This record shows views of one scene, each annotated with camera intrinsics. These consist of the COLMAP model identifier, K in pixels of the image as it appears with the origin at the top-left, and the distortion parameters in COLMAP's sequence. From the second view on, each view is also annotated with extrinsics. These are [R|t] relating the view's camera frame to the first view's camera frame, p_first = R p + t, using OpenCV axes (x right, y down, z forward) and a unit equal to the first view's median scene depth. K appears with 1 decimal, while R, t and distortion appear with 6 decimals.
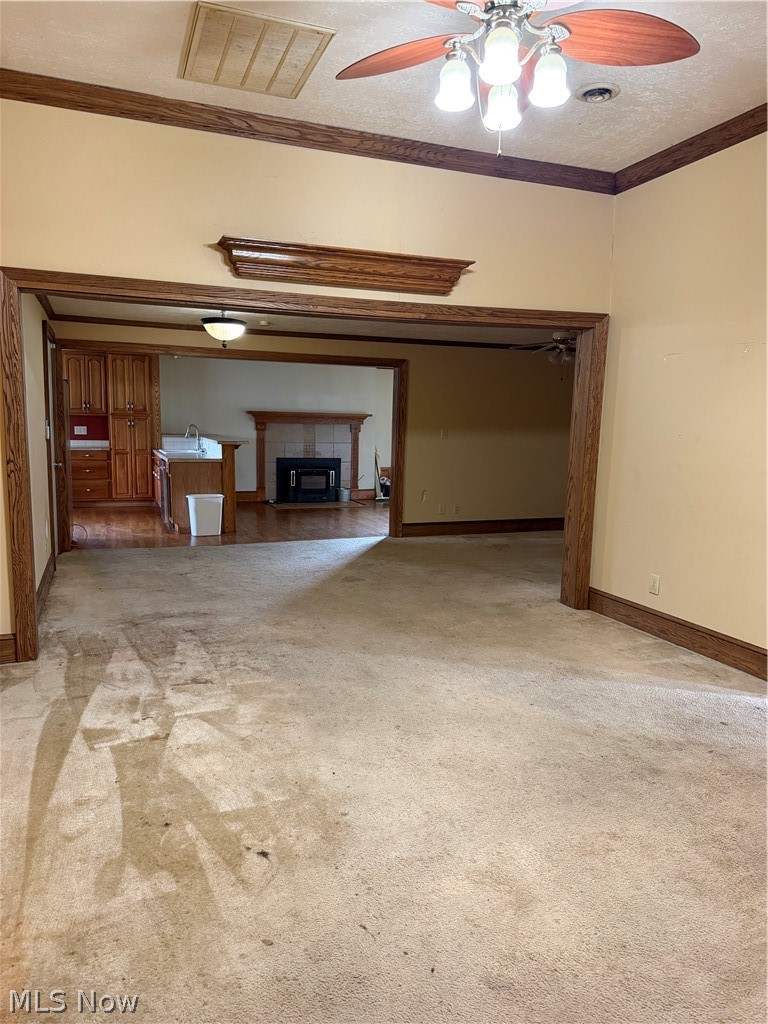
lens RADIAL K [[725.7, 0, 386.0], [0, 725.7, 518.6], [0, 0, 1]] dist [0.050240, -0.063064]
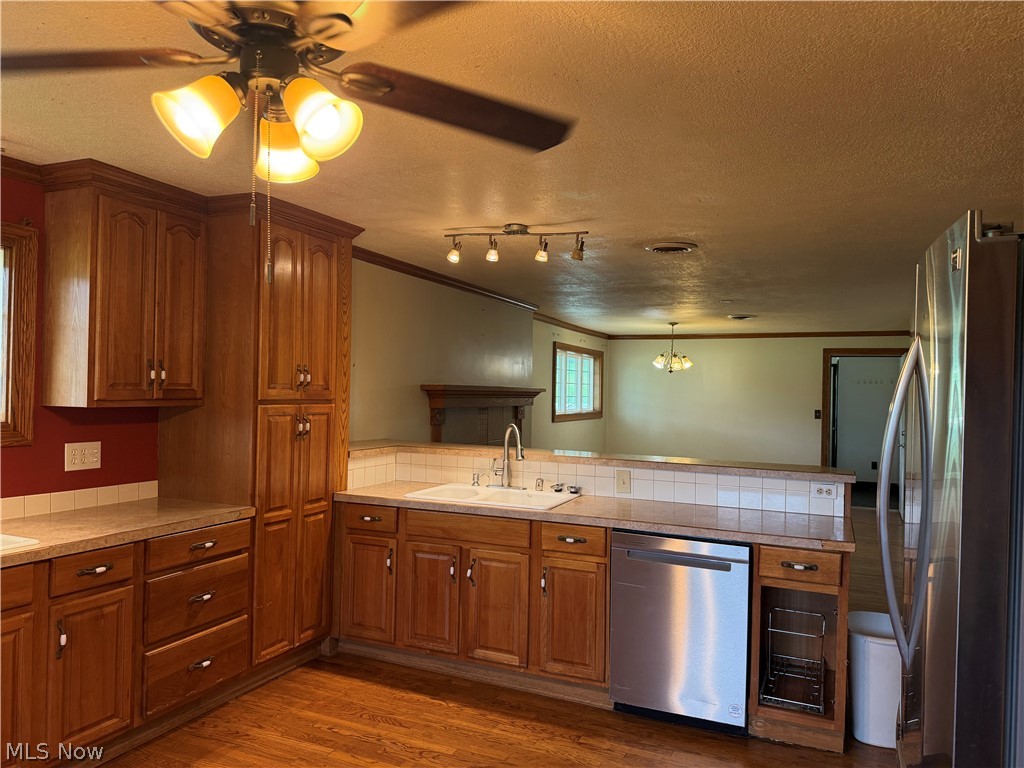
lens RADIAL K [[725.7, 0, 516.2], [0, 725.7, 374.7], [0, 0, 1]] dist [0.050240, -0.063064]
pose [[0.691651, 0.010035, 0.722162, -0.466742], [0.086937, 0.991476, -0.097041, -0.099645], [-0.716980, 0.129901, 0.684883, 0.607576]]
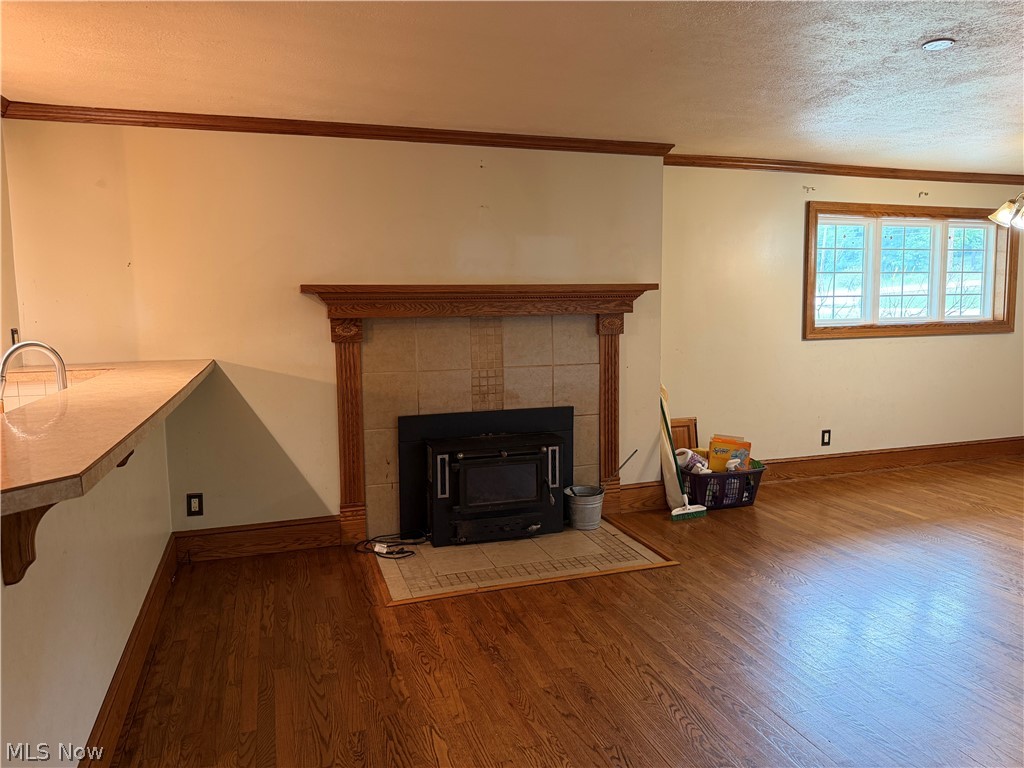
lens RADIAL K [[725.7, 0, 513.6], [0, 725.7, 381.8], [0, 0, 1]] dist [0.050240, -0.063064]
pose [[0.999403, -0.027955, -0.020300, -0.085573], [0.027613, 0.999475, -0.016977, -0.091837], [0.020764, 0.016406, 0.999650, 0.644543]]
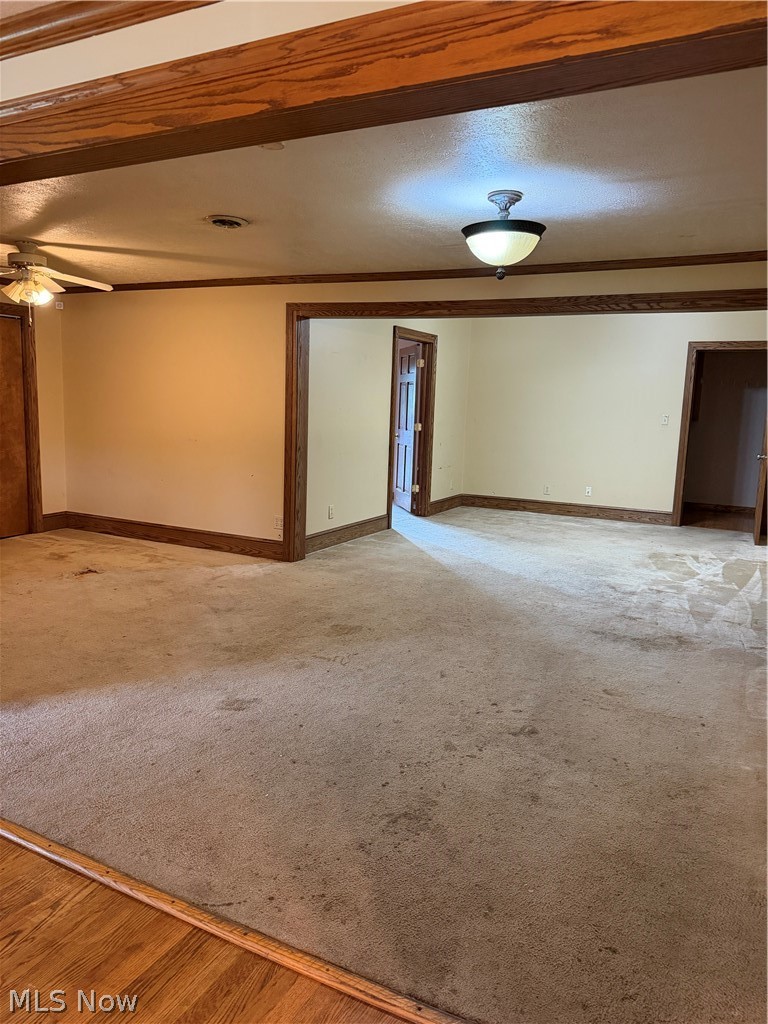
lens RADIAL K [[725.7, 0, 382.5], [0, 725.7, 511.8], [0, 0, 1]] dist [0.050240, -0.063064]
pose [[-0.662921, -0.153055, 0.732877, -0.287622], [0.054276, 0.966481, 0.250937, -0.101795], [-0.746719, 0.206129, -0.632394, 0.704080]]
